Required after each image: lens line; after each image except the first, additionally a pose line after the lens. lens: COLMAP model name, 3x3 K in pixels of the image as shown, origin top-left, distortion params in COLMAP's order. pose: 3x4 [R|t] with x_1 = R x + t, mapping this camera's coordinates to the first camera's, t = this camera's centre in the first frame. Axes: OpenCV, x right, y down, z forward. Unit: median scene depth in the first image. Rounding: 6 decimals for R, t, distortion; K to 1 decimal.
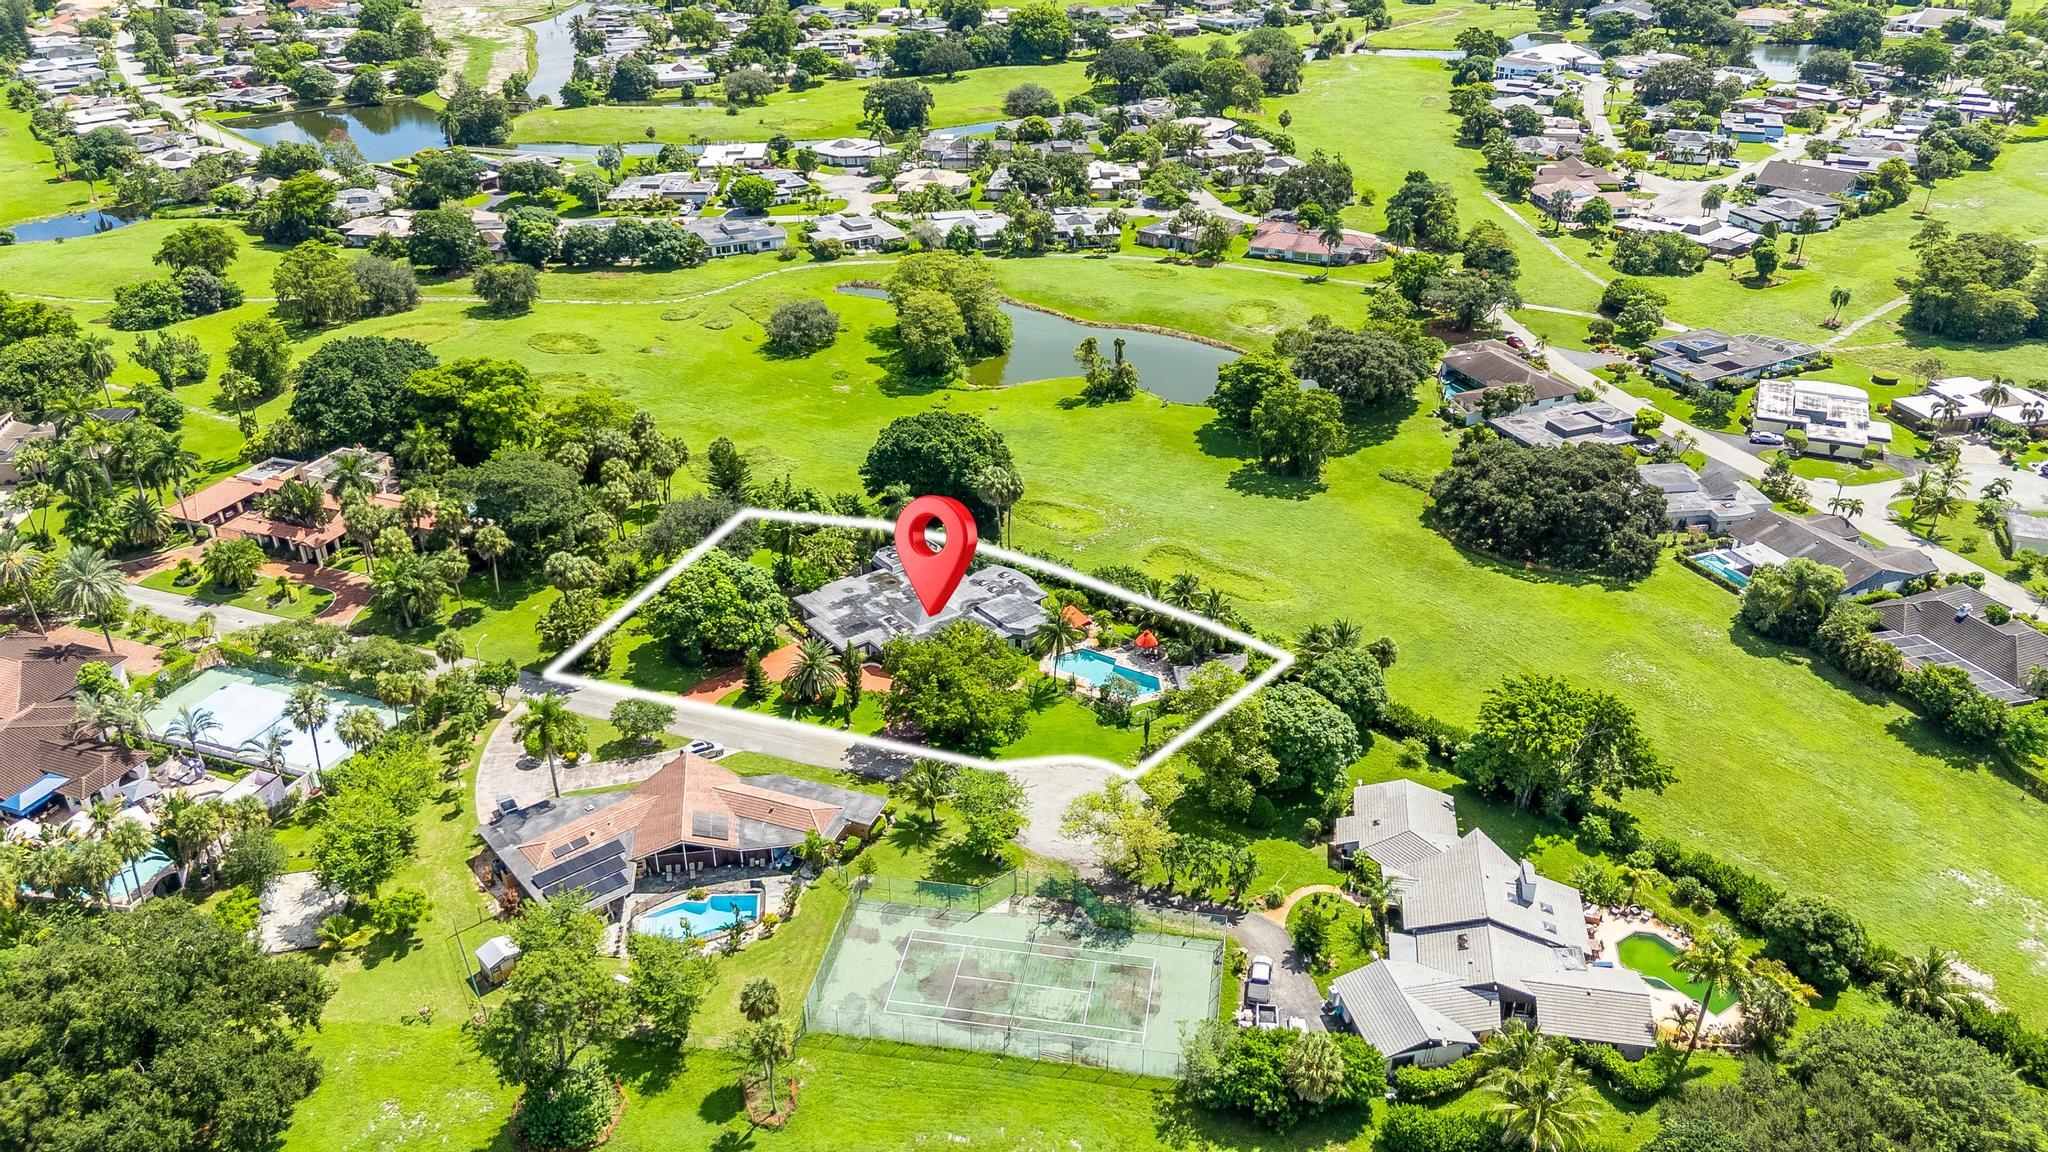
lens RADIAL K [[1495.2, 0, 1034.1], [0, 1495.2, 588.6], [0, 0, 1]] dist [0.053756, -0.048917]
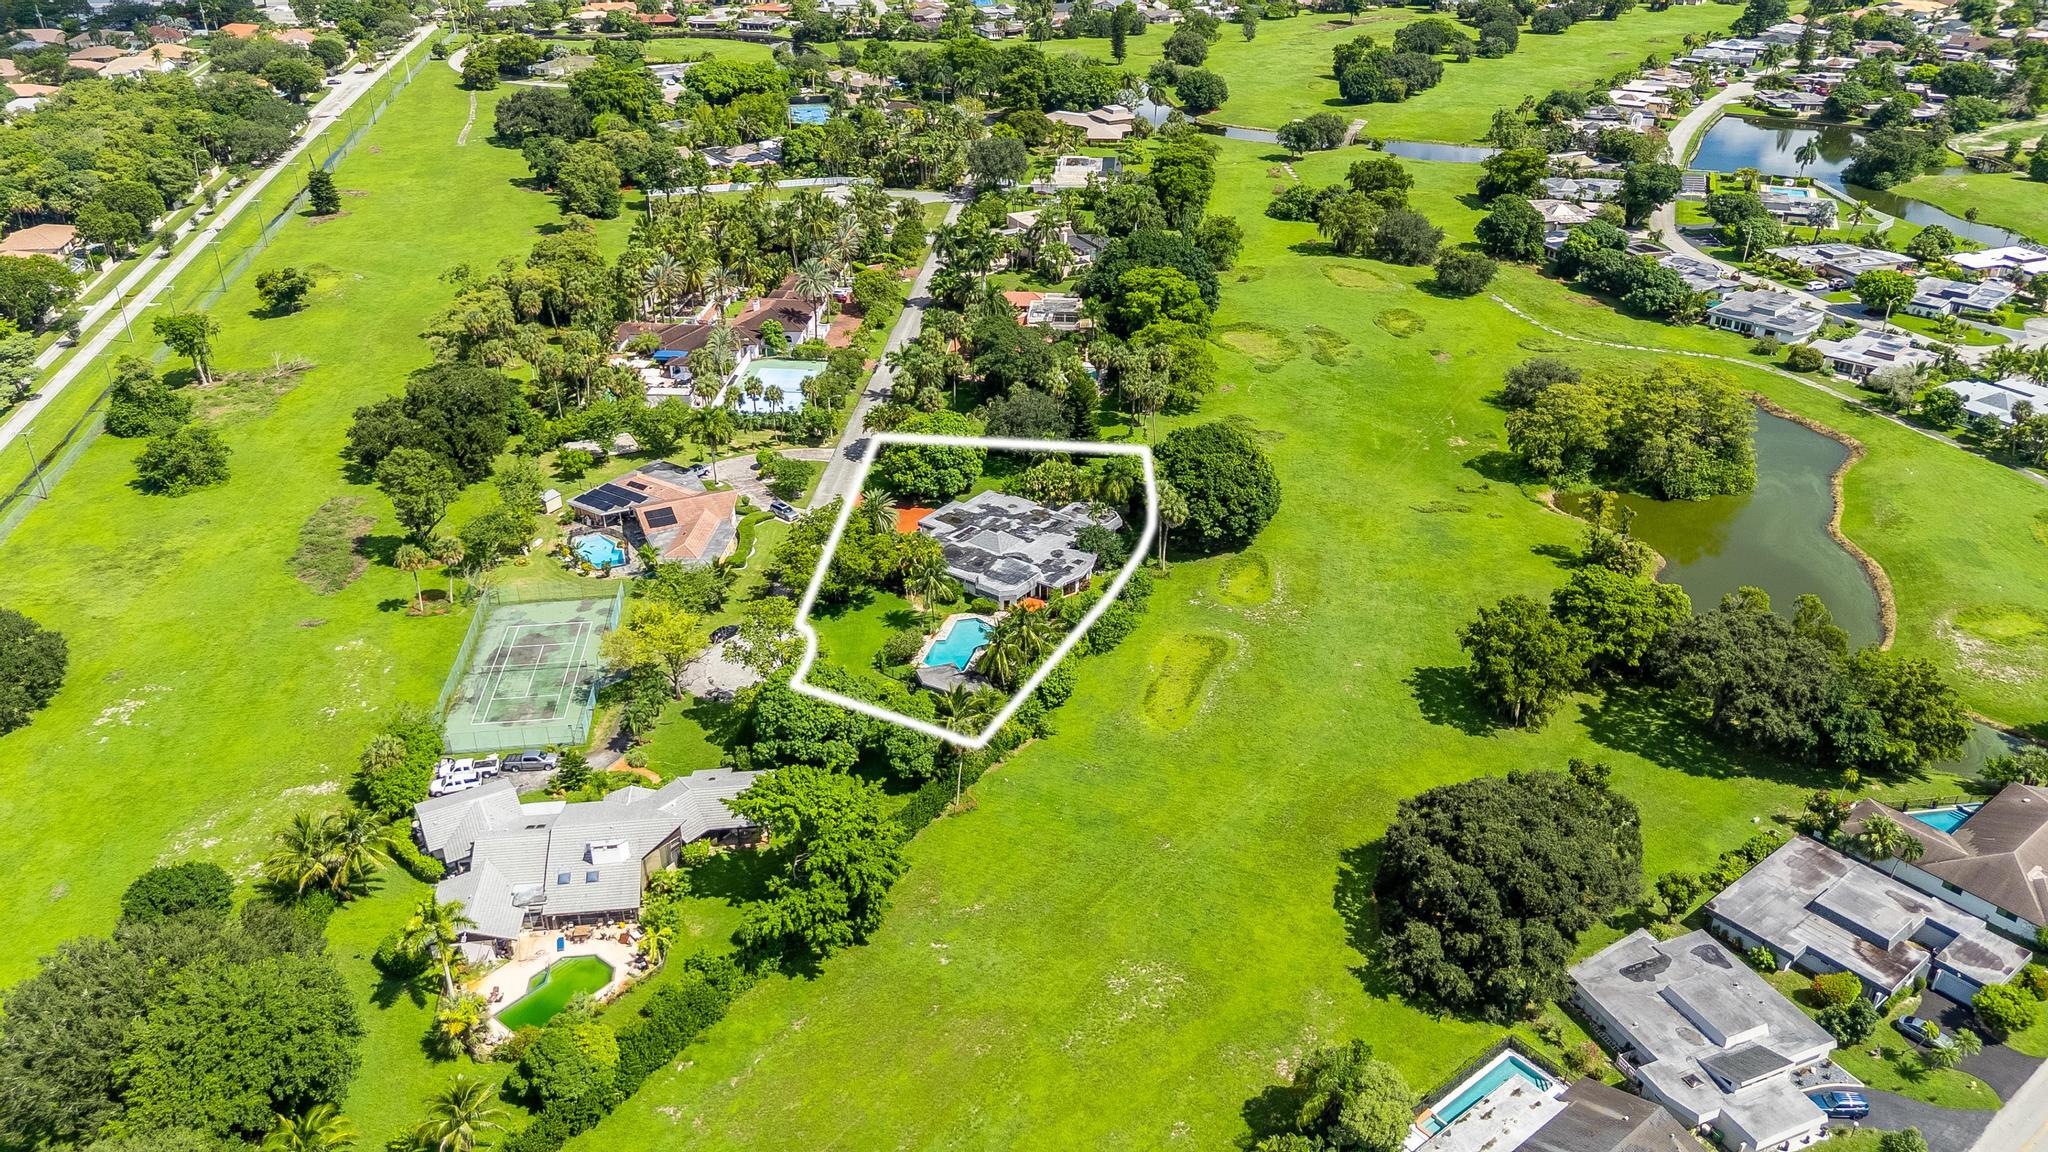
lens RADIAL K [[1495.2, 0, 1034.1], [0, 1495.2, 588.6], [0, 0, 1]] dist [0.053756, -0.048917]
pose [[0.293782, 0.465508, -0.834862, 0.483211], [-0.465810, 0.832399, 0.300220, -0.183233], [0.834693, 0.300689, 0.461382, 0.323338]]
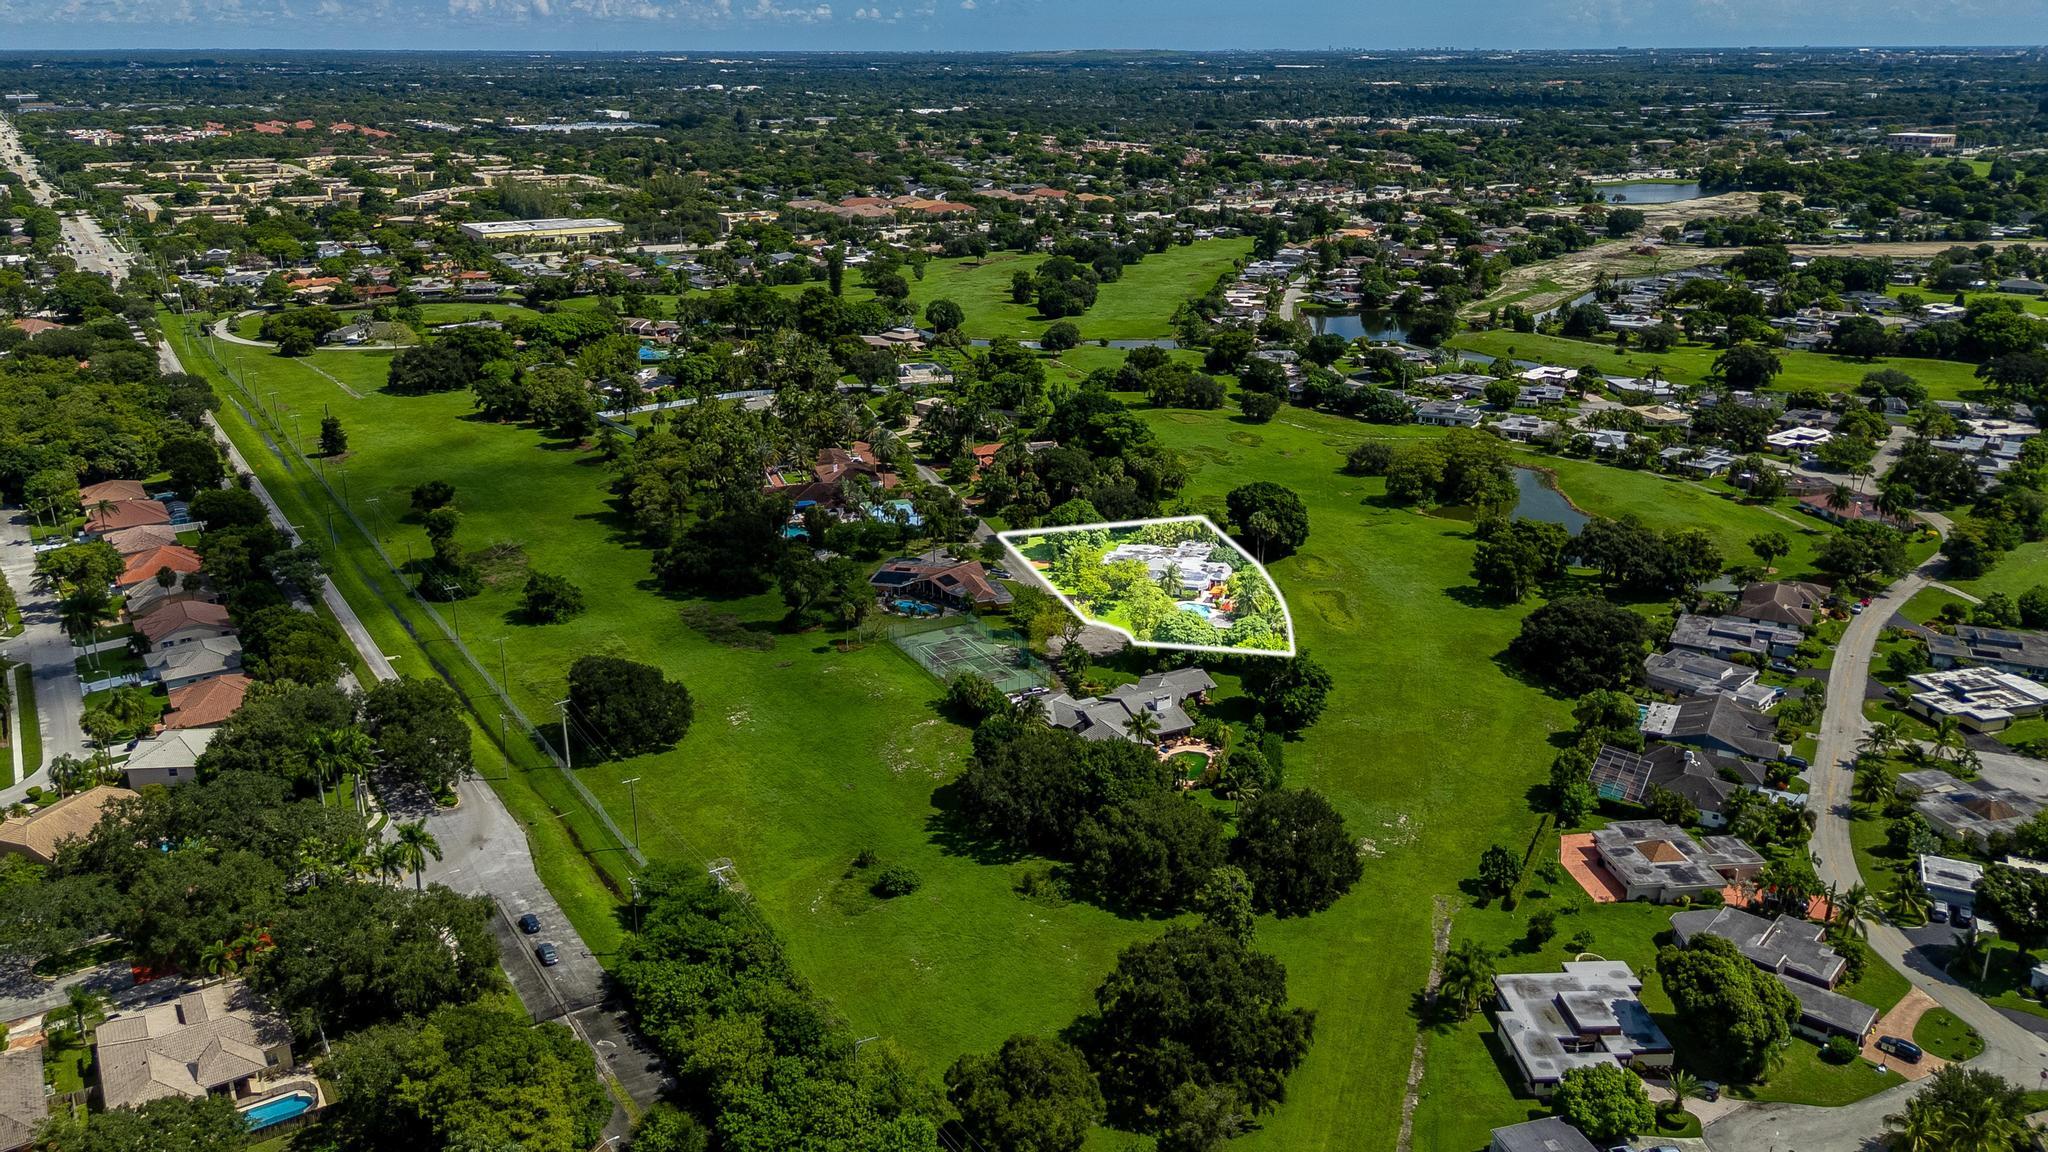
lens RADIAL K [[1495.2, 0, 1034.1], [0, 1495.2, 588.6], [0, 0, 1]] dist [0.053756, -0.048917]
pose [[0.636032, 0.269758, -0.722976, 0.614545], [-0.380698, 0.924645, 0.010090, 0.043552], [0.671218, 0.268818, 0.690800, -0.165210]]
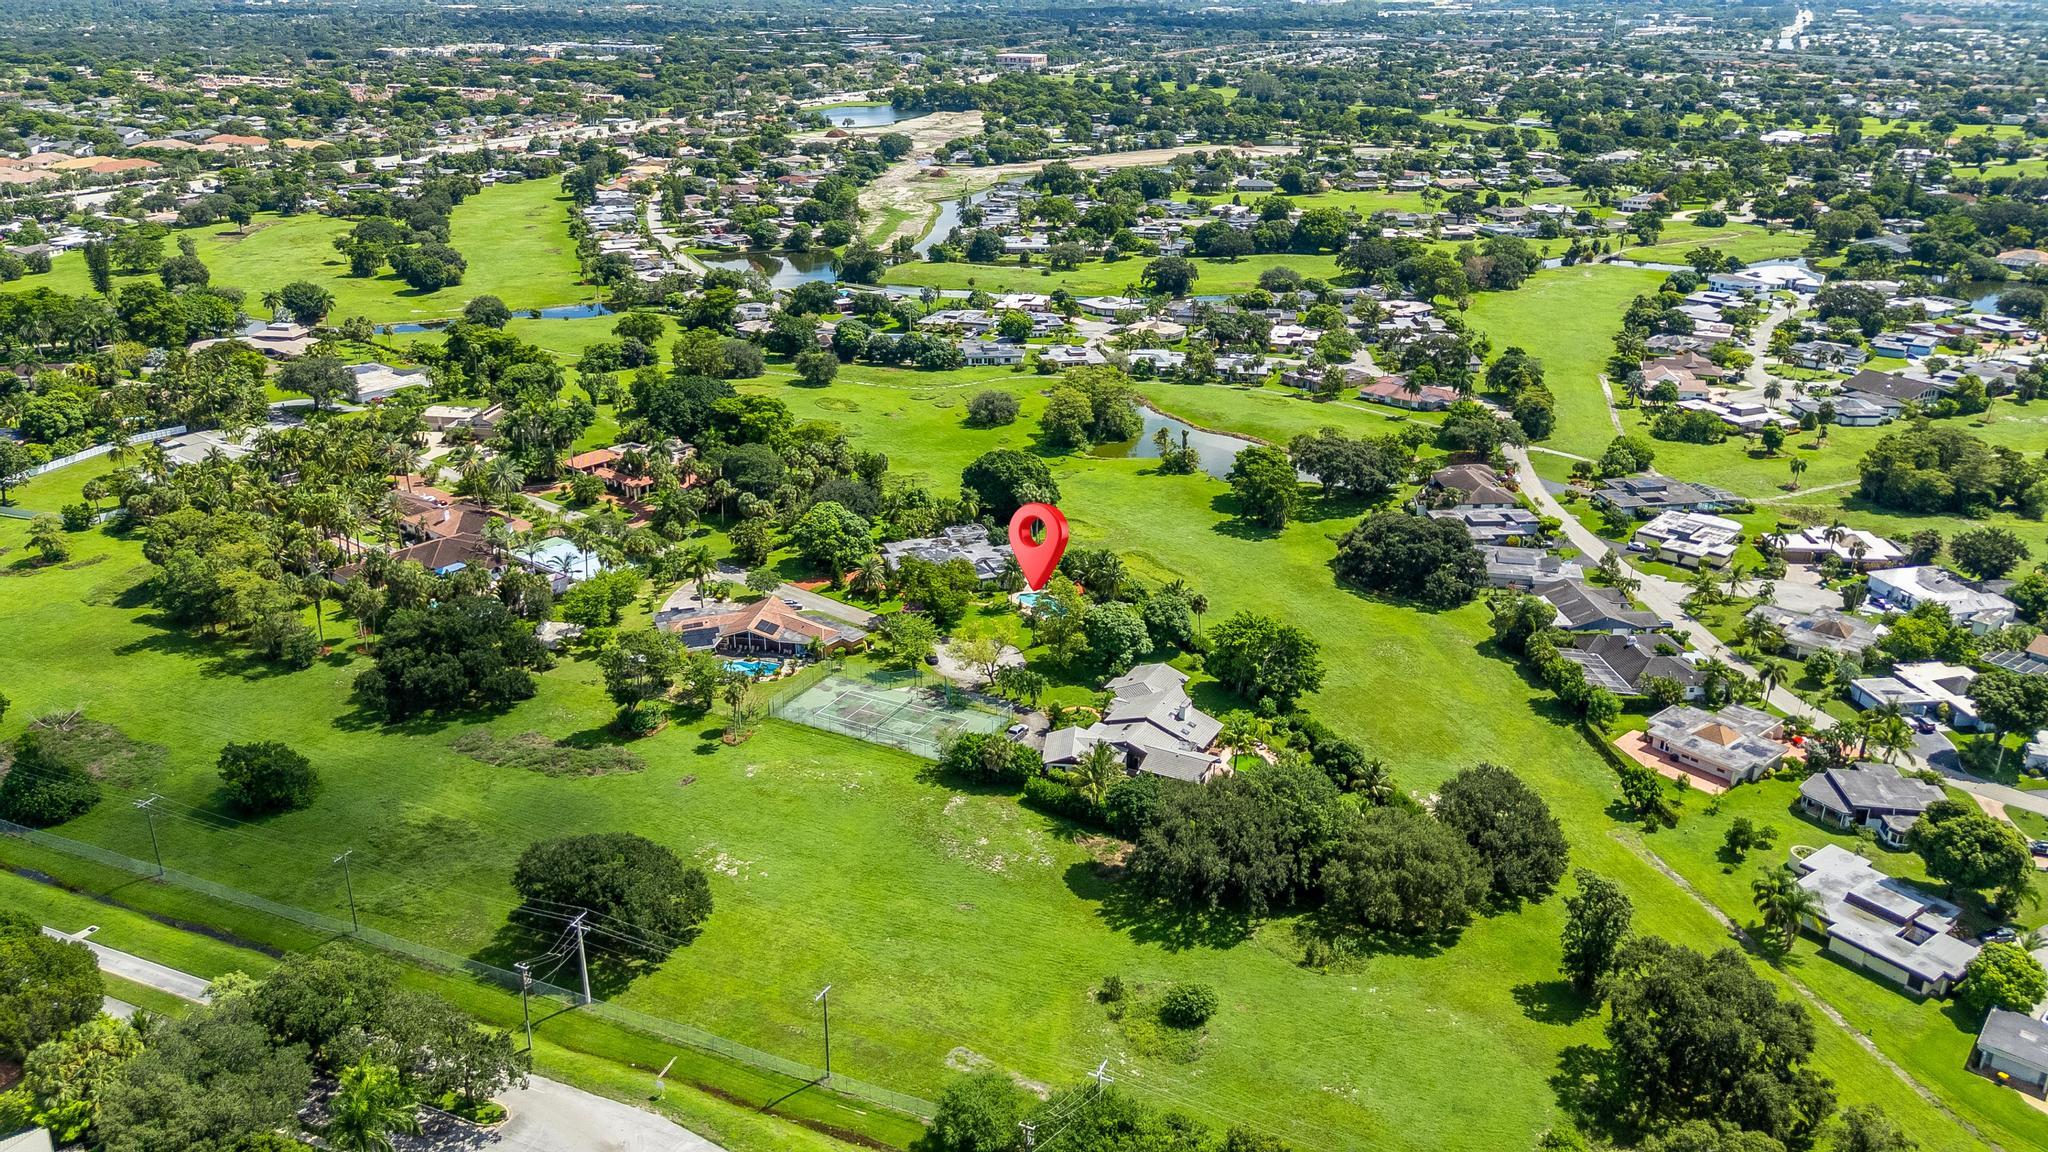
lens RADIAL K [[1476.6, 0, 1024.0], [0, 1476.6, 576.0], [0, 0, 1]] dist [0.089763, -0.108313]
pose [[0.951059, 0.127490, -0.281484, 0.244670], [-0.161331, 0.981777, -0.100428, 0.099094], [0.263551, 0.140925, 0.954296, -0.260796]]
